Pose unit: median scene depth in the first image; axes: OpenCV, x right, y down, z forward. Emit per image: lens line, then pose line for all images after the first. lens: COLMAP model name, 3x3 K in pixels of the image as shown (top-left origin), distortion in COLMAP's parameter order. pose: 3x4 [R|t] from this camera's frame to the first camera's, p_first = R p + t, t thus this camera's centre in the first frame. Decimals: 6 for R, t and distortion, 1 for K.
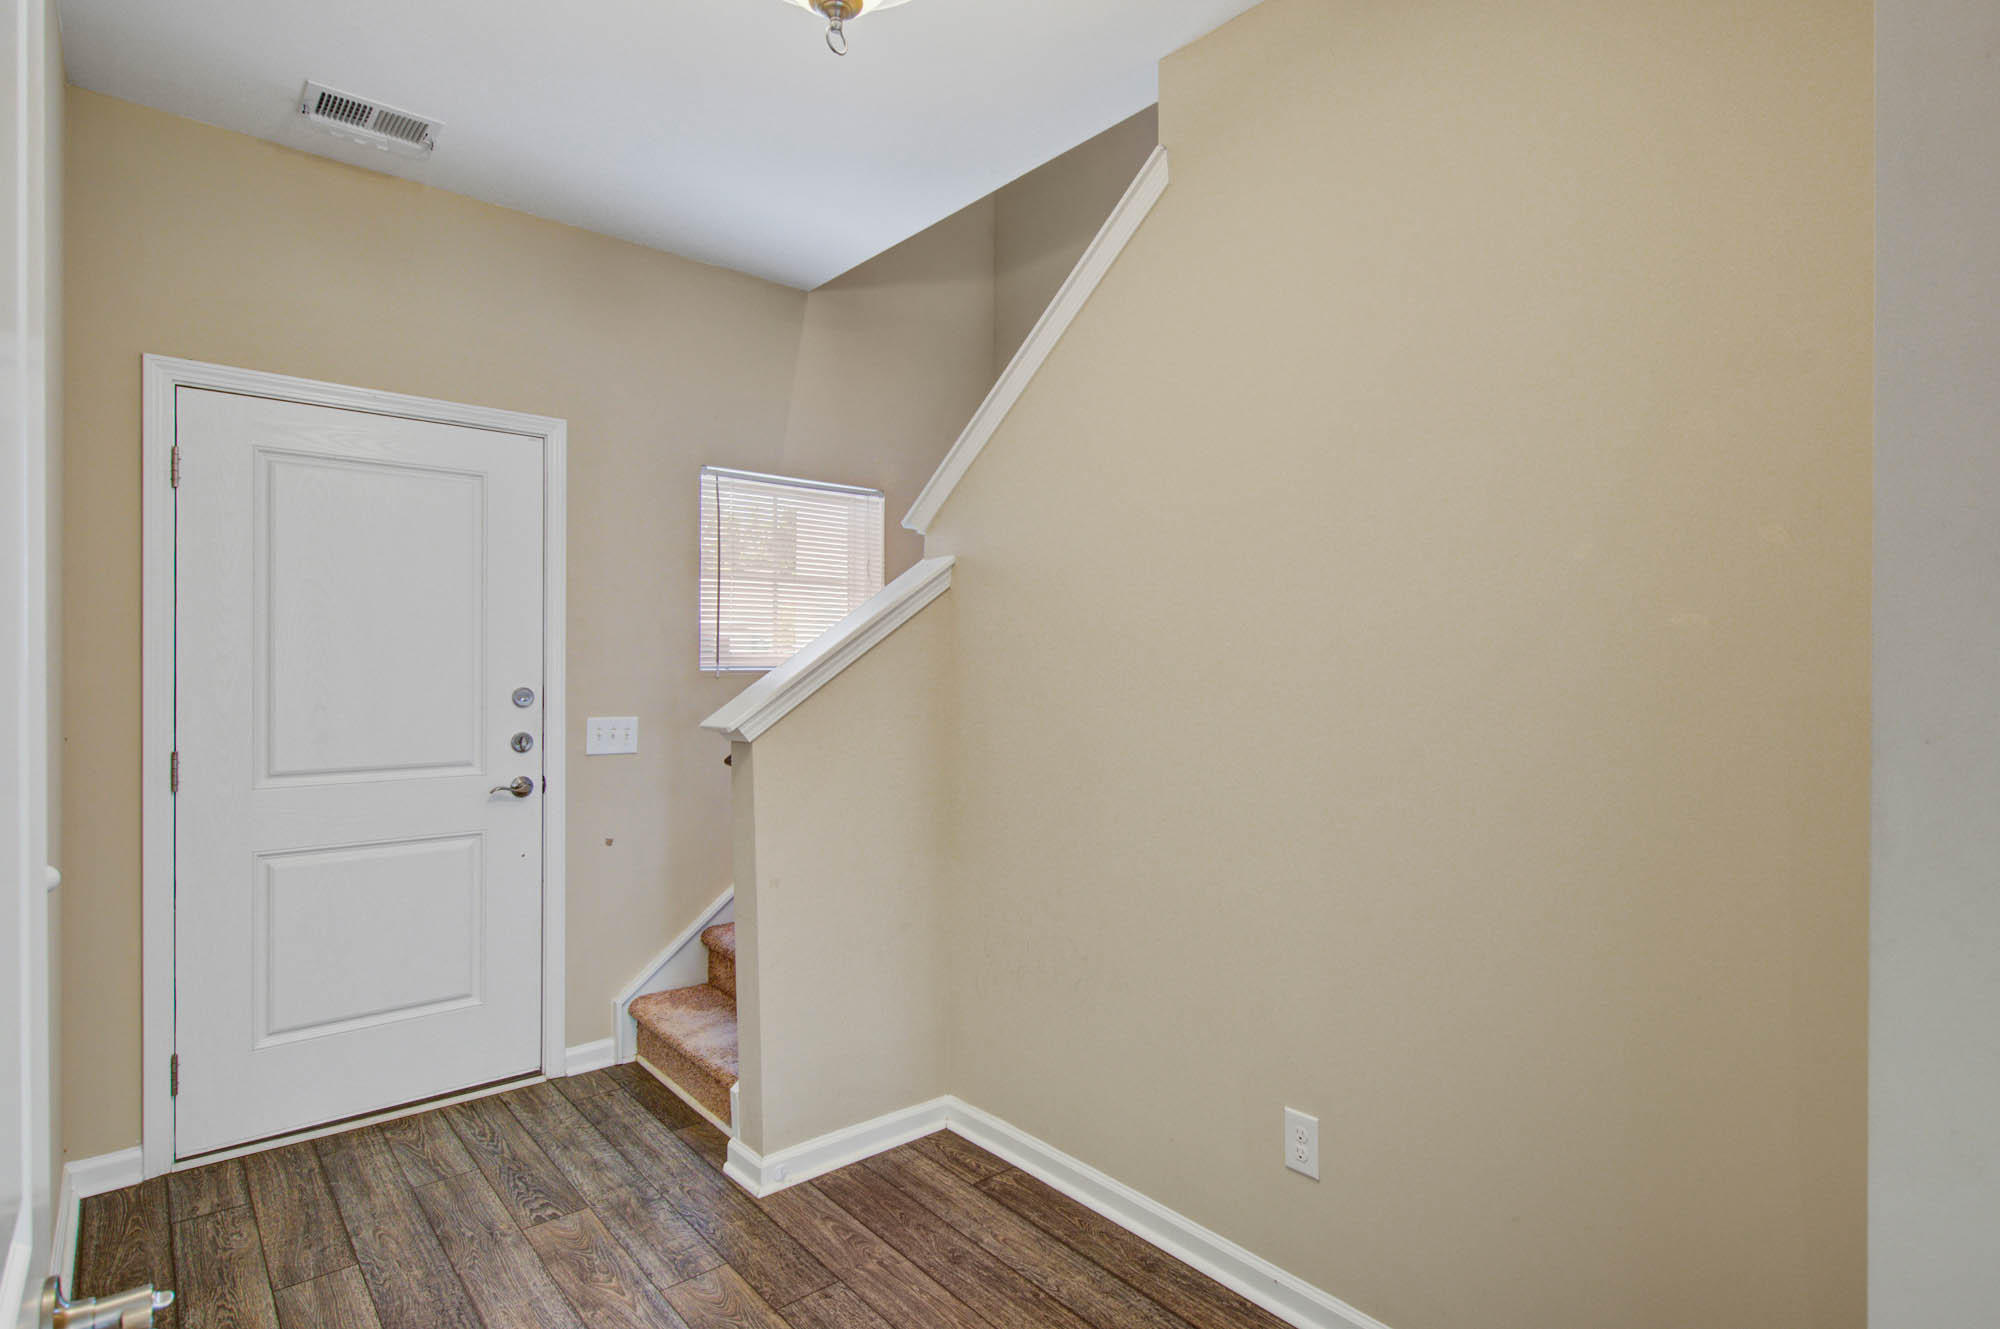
lens RADIAL K [[1022.6, 0, 1003.0], [0, 1022.6, 657.5], [0, 0, 1]] dist [0.002163, -0.003204]
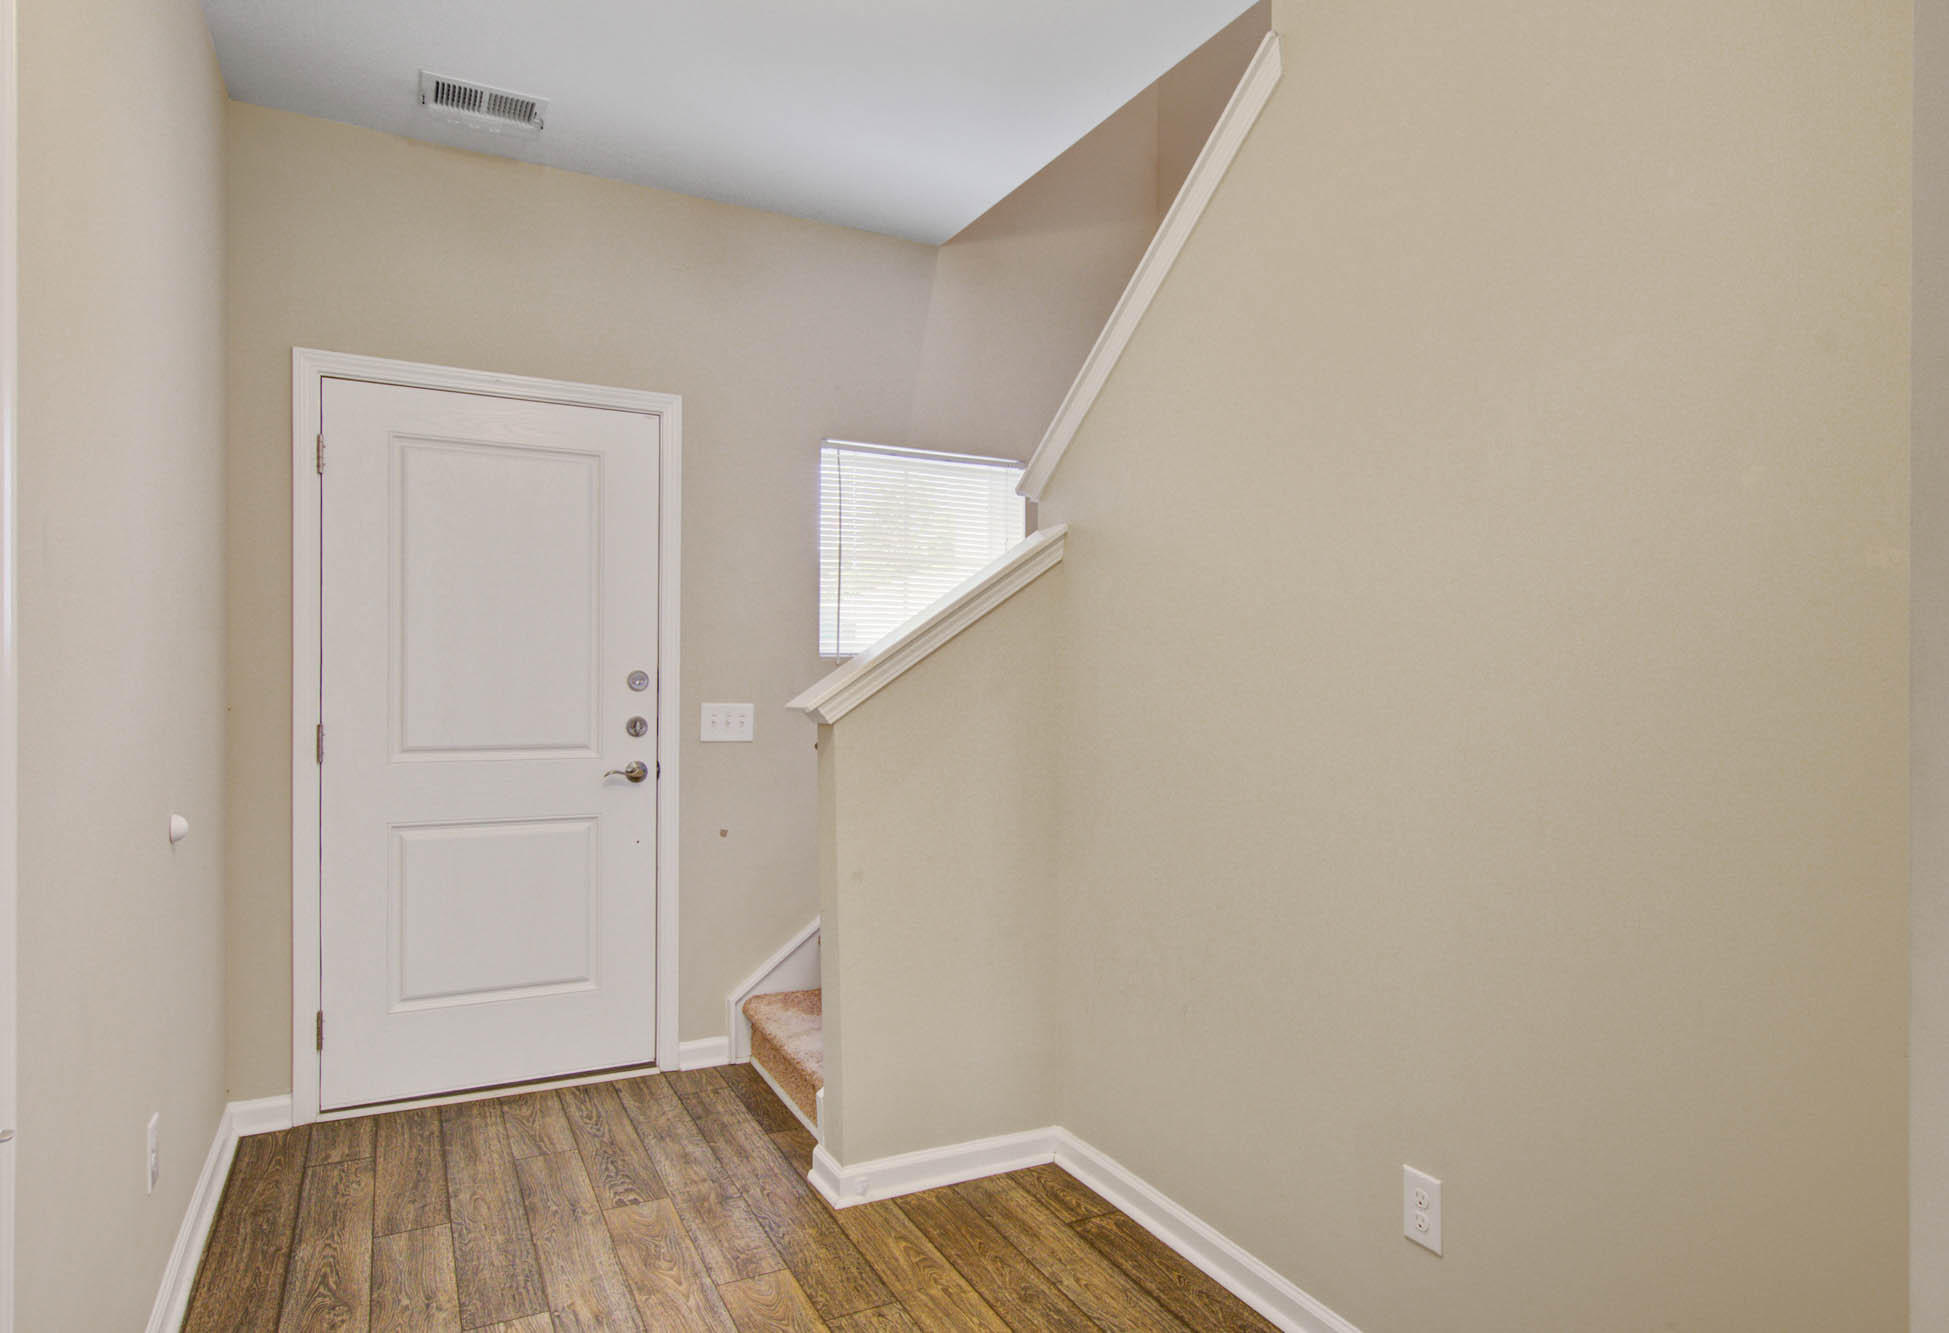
lens RADIAL K [[1147.8, 0, 974.4], [0, 1147.8, 671.3], [0, 0, 1]] dist [-0.005632, 0.007324]
pose [[0.972292, 0.006977, -0.233665, 0.125410], [-0.005899, 0.999968, 0.005310, 0.027679], [0.233695, -0.003785, 0.972303, 0.007248]]
